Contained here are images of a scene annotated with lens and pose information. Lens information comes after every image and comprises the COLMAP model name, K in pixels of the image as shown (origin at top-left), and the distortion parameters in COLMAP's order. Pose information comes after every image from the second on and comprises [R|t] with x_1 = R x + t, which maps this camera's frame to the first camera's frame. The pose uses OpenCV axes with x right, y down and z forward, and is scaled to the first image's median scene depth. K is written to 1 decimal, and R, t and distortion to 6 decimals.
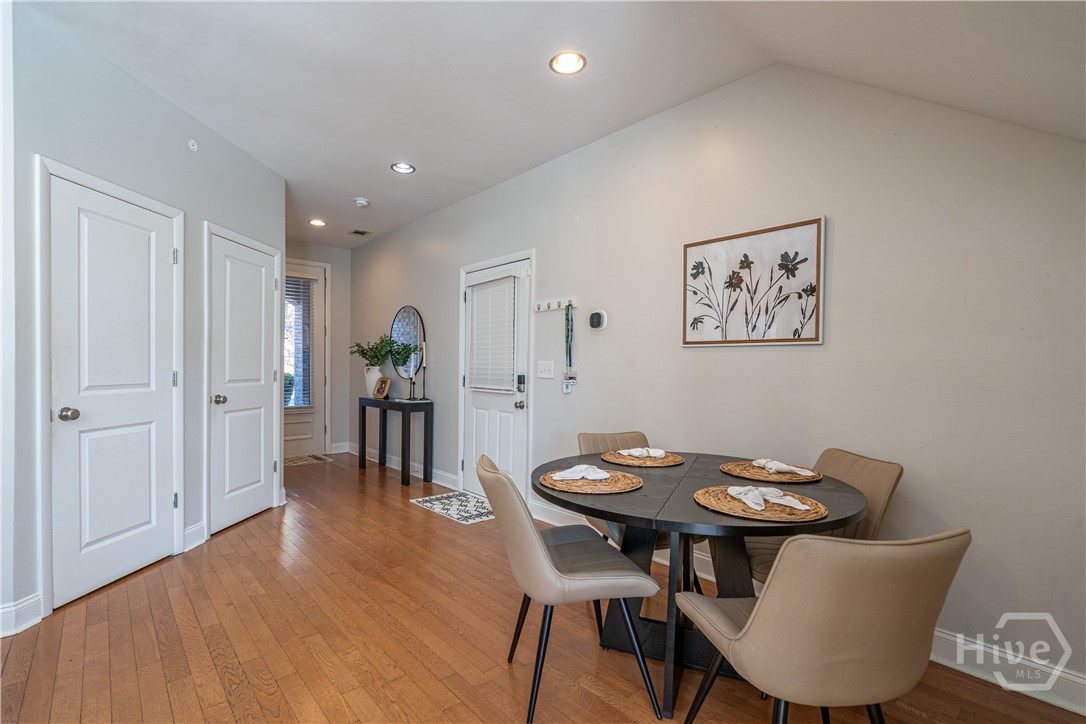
lens RADIAL K [[494.5, 0, 536.0], [0, 494.5, 374.7], [0, 0, 1]] dist [-0.003454, -0.000445]
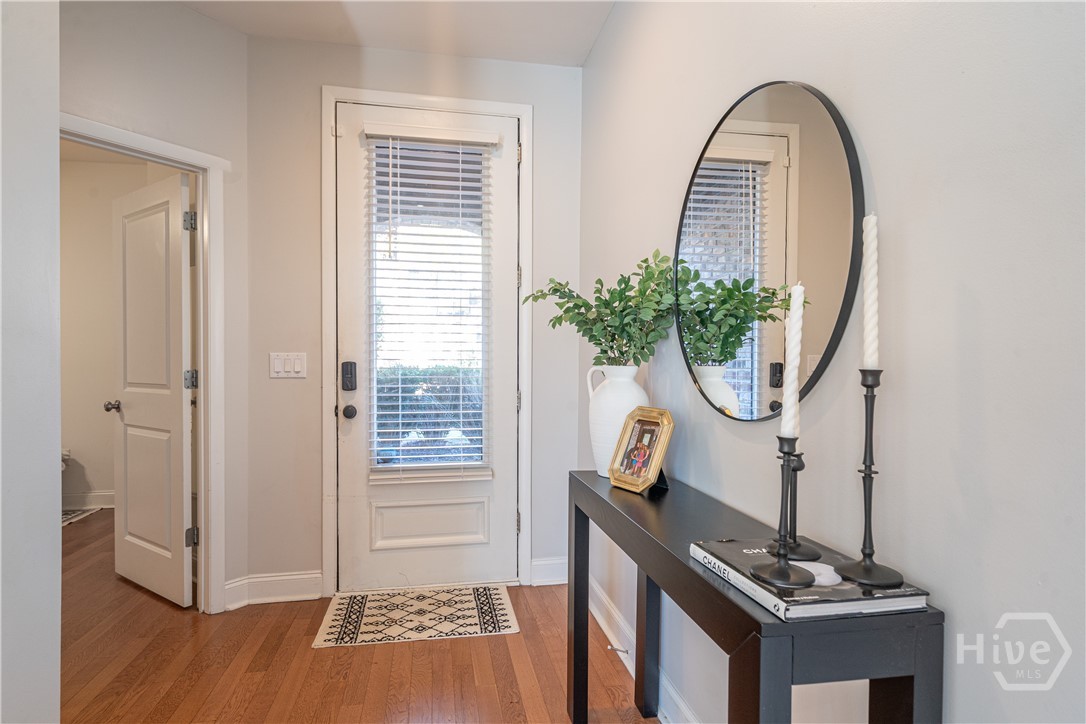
lens RADIAL K [[577.4, 0, 543.0], [0, 577.4, 362.0], [0, 0, 1]] dist [-0.000309, -0.000029]
pose [[0.859004, 0.001250, -0.511967, -0.289330], [-0.012124, 0.999766, -0.017901, -0.018670], [0.511825, 0.021585, 0.858819, 1.027891]]
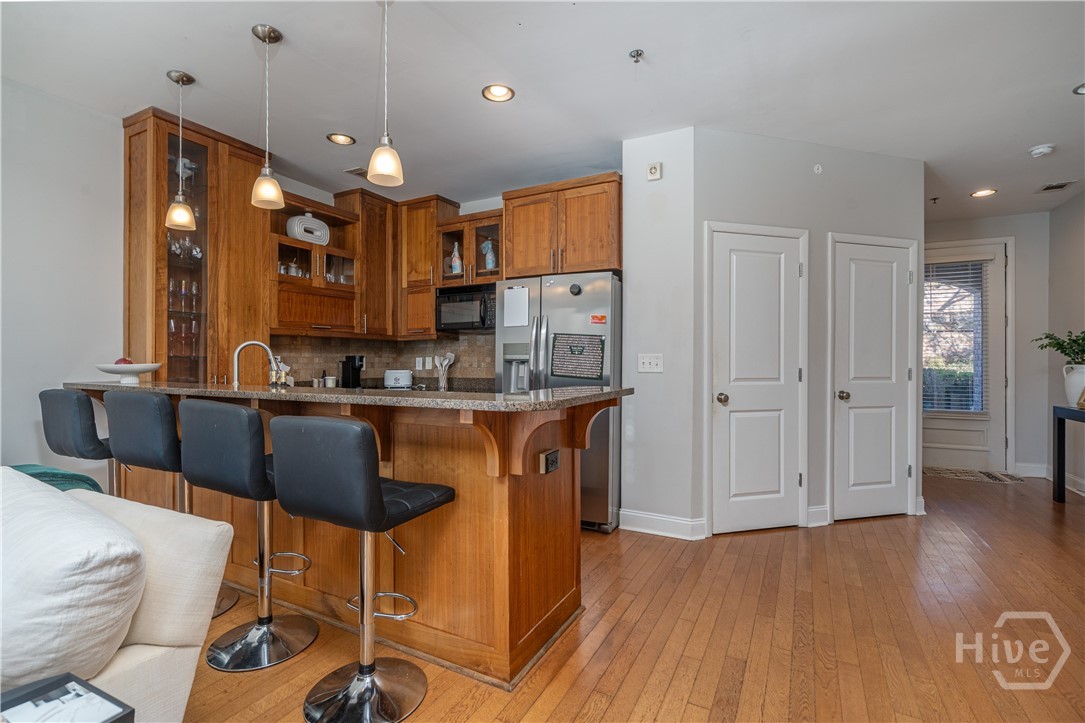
lens RADIAL K [[501.5, 0, 542.5], [0, 501.5, 361.5], [0, 0, 1]] dist [0.000349, 0.000234]
pose [[0.355690, -0.003116, -0.934599, 0.114977], [-0.018412, 0.999777, -0.010341, 0.000423], [0.934423, 0.020886, 0.355553, 0.006731]]
